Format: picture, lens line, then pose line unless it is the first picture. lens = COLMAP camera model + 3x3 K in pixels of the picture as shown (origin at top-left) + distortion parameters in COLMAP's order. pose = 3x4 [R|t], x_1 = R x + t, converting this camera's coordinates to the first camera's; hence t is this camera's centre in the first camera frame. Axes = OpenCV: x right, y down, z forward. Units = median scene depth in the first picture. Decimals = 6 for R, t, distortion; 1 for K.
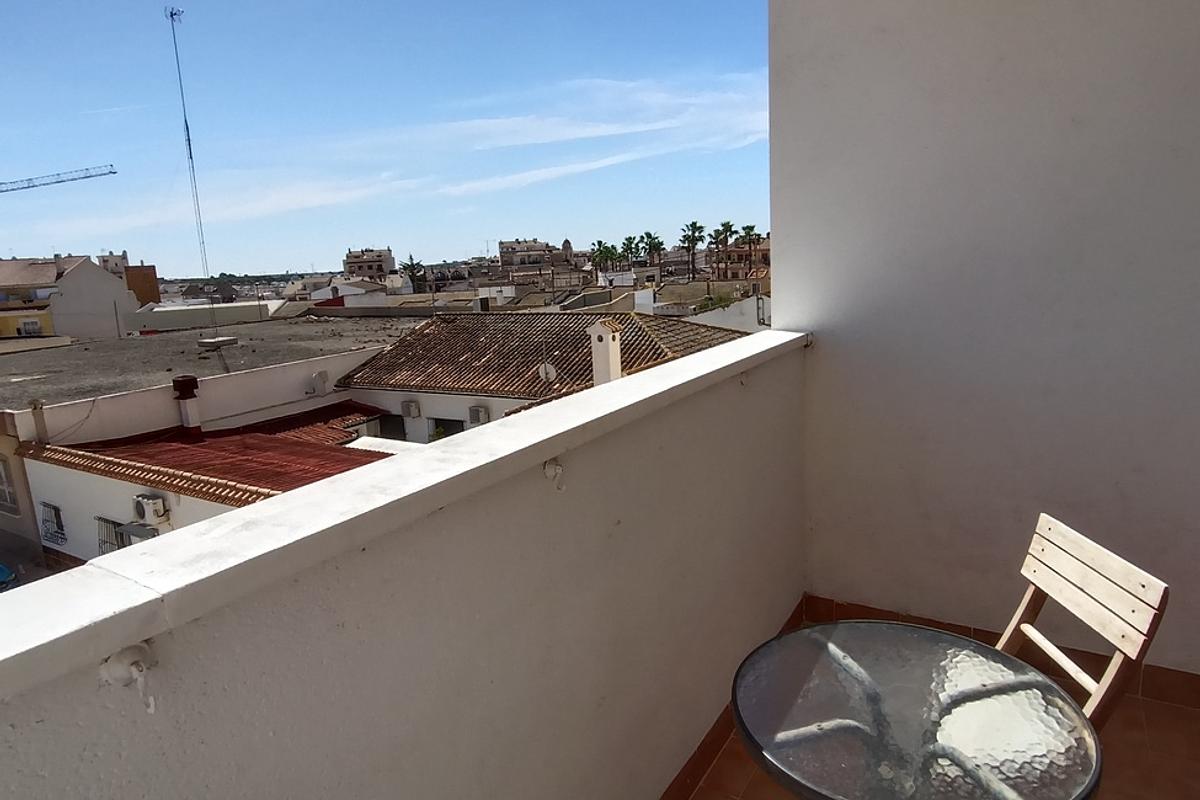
lens RADIAL K [[730.0, 0, 594.8], [0, 730.0, 396.4], [0, 0, 1]] dist [-0.030947, 0.024621]
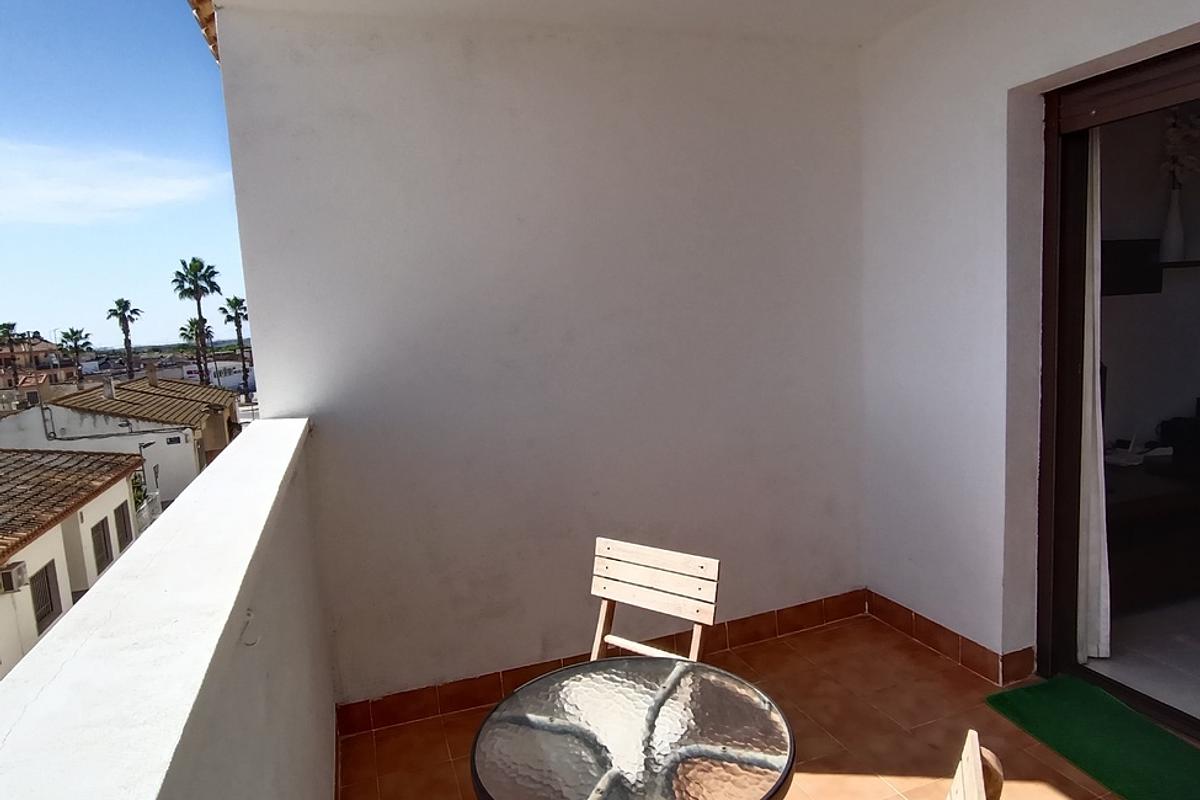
lens RADIAL K [[730.0, 0, 594.8], [0, 730.0, 396.4], [0, 0, 1]] dist [-0.030947, 0.024621]
pose [[0.645685, -0.092320, 0.758003, -0.312007], [0.186172, 0.981742, -0.039016, -0.022782], [-0.740562, 0.166311, 0.651083, 0.226880]]
